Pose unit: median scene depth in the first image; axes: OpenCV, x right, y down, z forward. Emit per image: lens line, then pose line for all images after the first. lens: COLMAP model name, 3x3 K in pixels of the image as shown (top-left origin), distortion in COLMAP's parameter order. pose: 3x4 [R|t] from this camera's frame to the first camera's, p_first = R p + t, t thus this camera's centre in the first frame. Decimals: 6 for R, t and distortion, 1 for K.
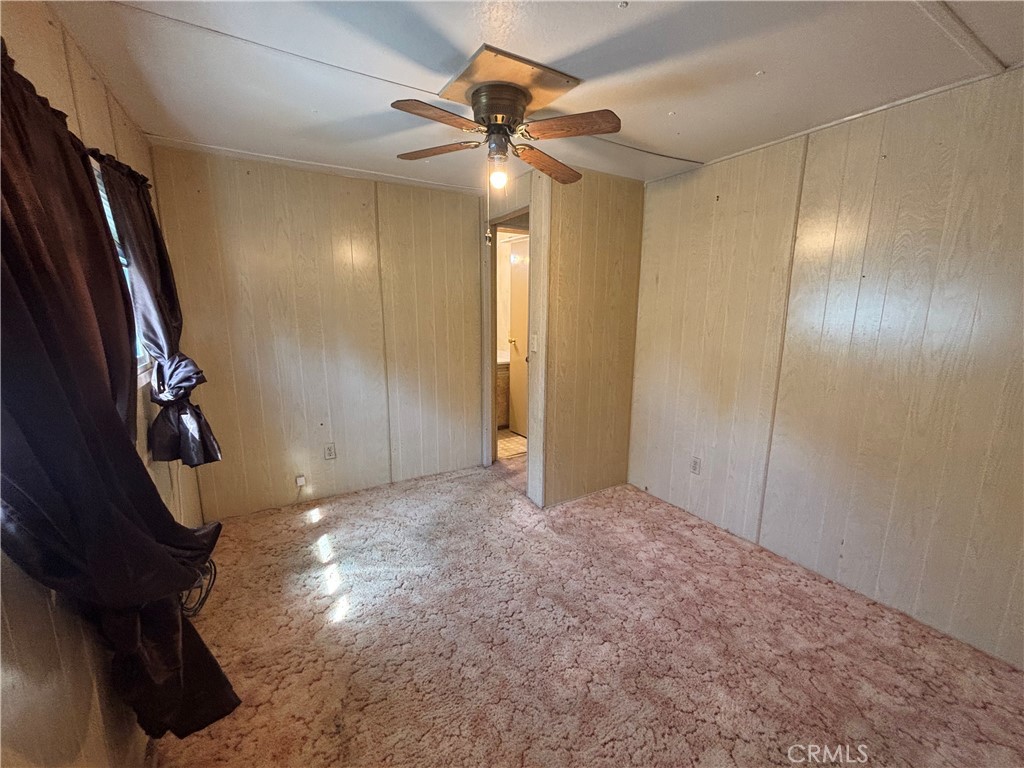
lens RADIAL K [[416.3, 0, 506.4], [0, 416.3, 383.5], [0, 0, 1]] dist [0.008168, -0.001699]
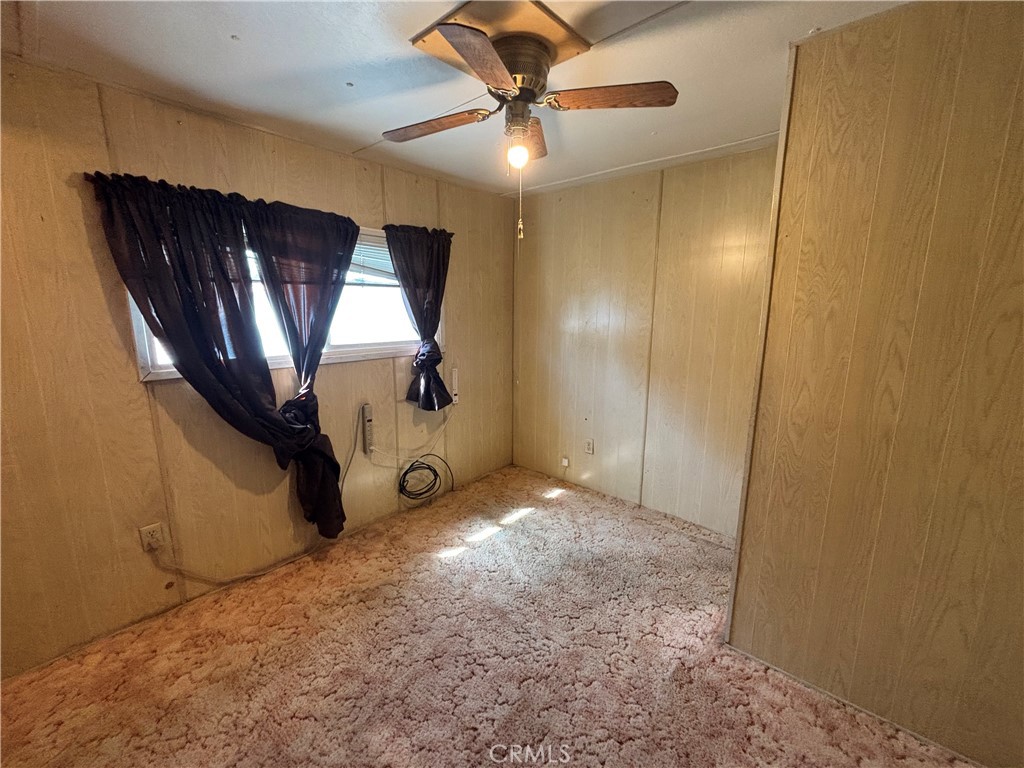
lens RADIAL K [[416.3, 0, 507.8], [0, 416.3, 381.5], [0, 0, 1]] dist [0.008168, -0.001699]
pose [[0.318759, 0.169324, -0.932589, 0.564056], [-0.179131, 0.976945, 0.116150, -0.099901], [0.930755, 0.130031, 0.341741, 0.518759]]
